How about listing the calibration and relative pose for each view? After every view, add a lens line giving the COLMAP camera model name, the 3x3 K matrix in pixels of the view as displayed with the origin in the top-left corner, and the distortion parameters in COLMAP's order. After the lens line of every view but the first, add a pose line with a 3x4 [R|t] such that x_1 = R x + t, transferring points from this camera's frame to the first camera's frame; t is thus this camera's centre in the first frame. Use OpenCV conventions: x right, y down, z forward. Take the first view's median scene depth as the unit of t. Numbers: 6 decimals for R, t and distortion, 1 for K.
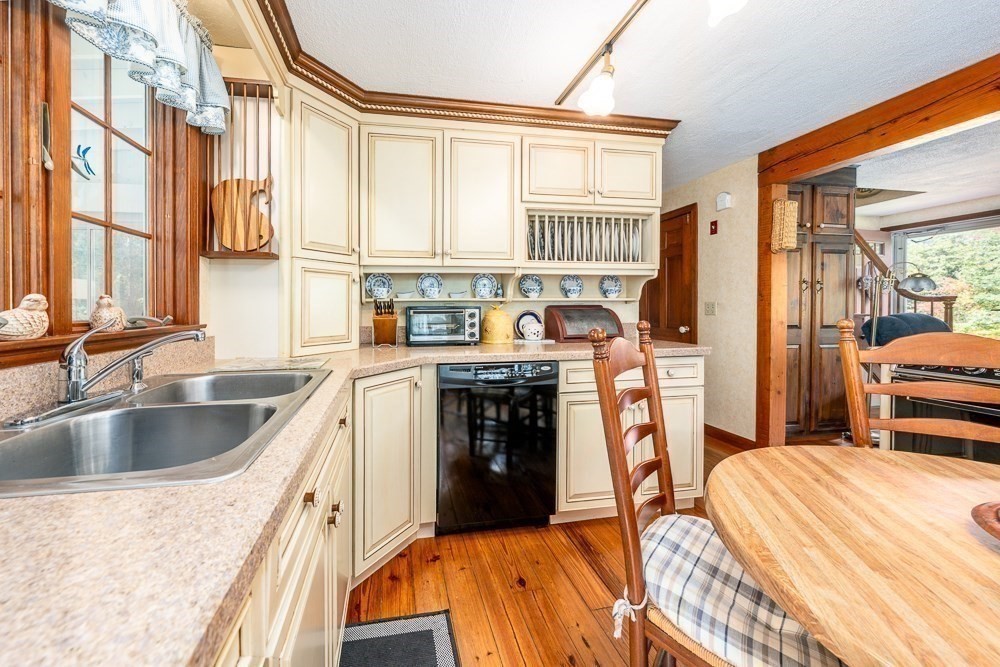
lens RADIAL K [[353.7, 0, 522.0], [0, 353.7, 311.8], [0, 0, 1]] dist [-0.001150, 0.000019]
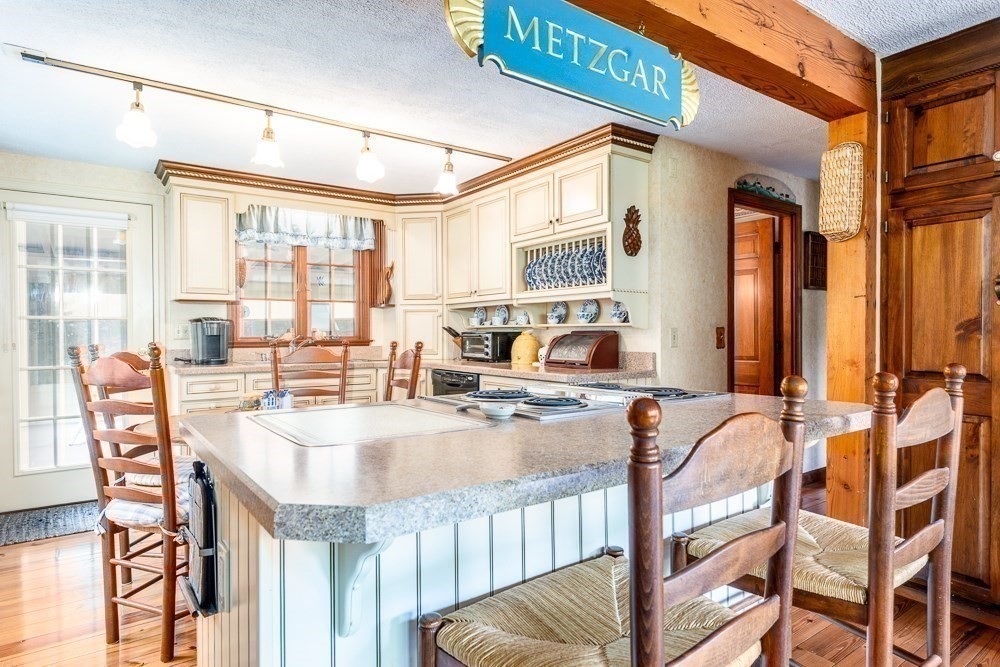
lens RADIAL K [[597.9, 0, 538.7], [0, 597.9, 333.7], [0, 0, 1]] dist [0.001489, -0.000341]
pose [[0.452636, 0.003256, -0.891689, 1.619166], [-0.021304, 0.999747, -0.007164, 0.004090], [0.891441, 0.022240, 0.452591, 0.163150]]
